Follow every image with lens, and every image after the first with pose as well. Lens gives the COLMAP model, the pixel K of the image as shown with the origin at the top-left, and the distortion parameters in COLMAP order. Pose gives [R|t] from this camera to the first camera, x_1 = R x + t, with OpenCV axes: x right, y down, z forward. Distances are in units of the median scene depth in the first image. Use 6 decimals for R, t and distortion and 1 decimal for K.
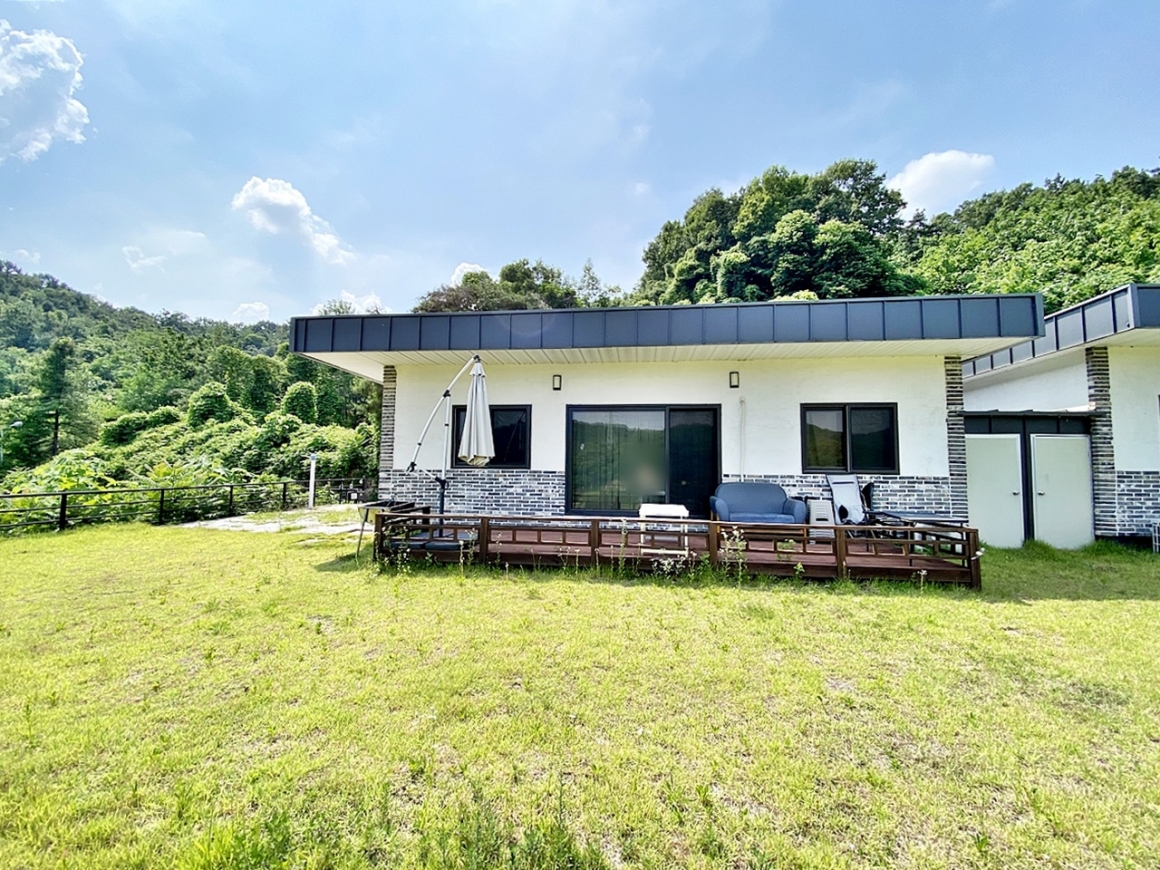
lens RADIAL K [[467.0, 0, 571.1], [0, 467.0, 431.0], [0, 0, 1]] dist [0.003046, -0.012730]
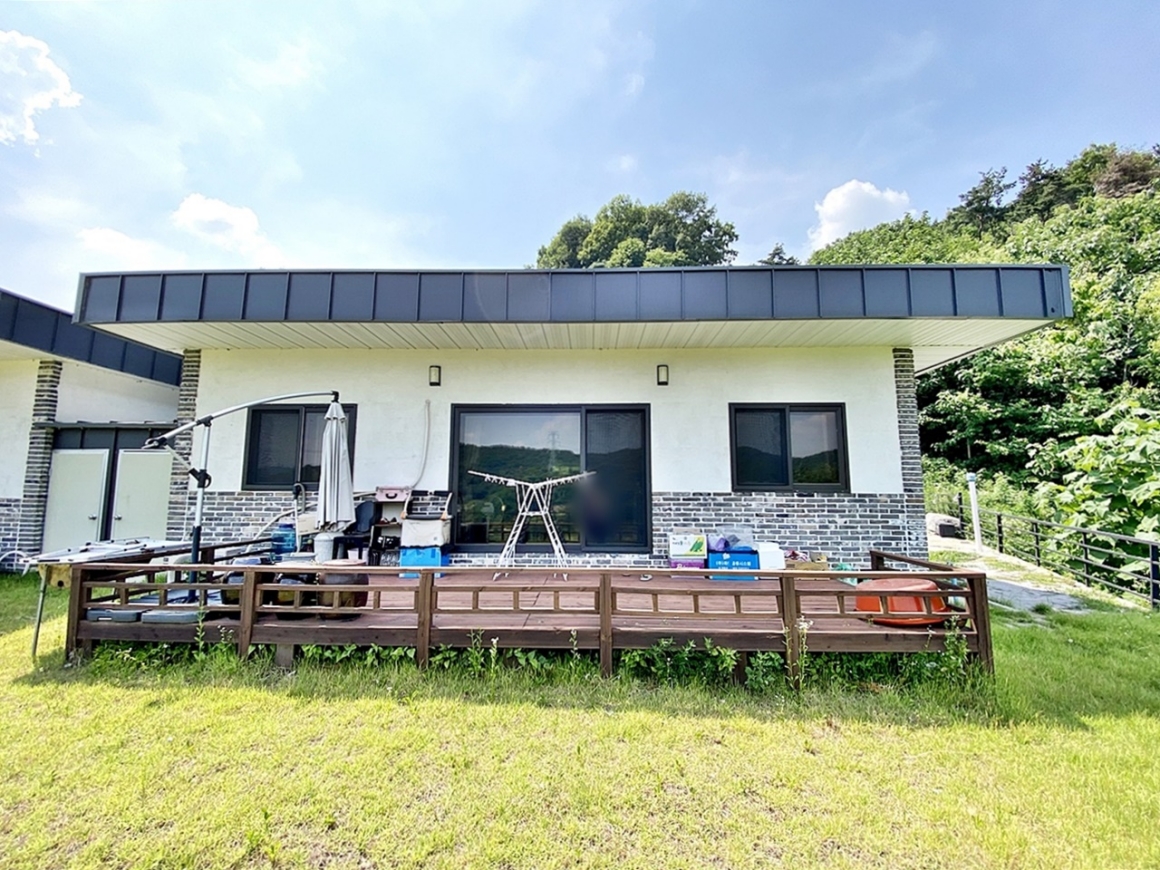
lens RADIAL K [[462.0, 0, 580.0], [0, 462.0, 435.0], [0, 0, 1]] dist [0.000430, -0.000623]
pose [[0.995789, 0.005266, 0.091526, 0.262437], [-0.001803, 0.999281, -0.037883, 0.001717], [-0.091660, 0.037558, 0.995082, 0.007370]]
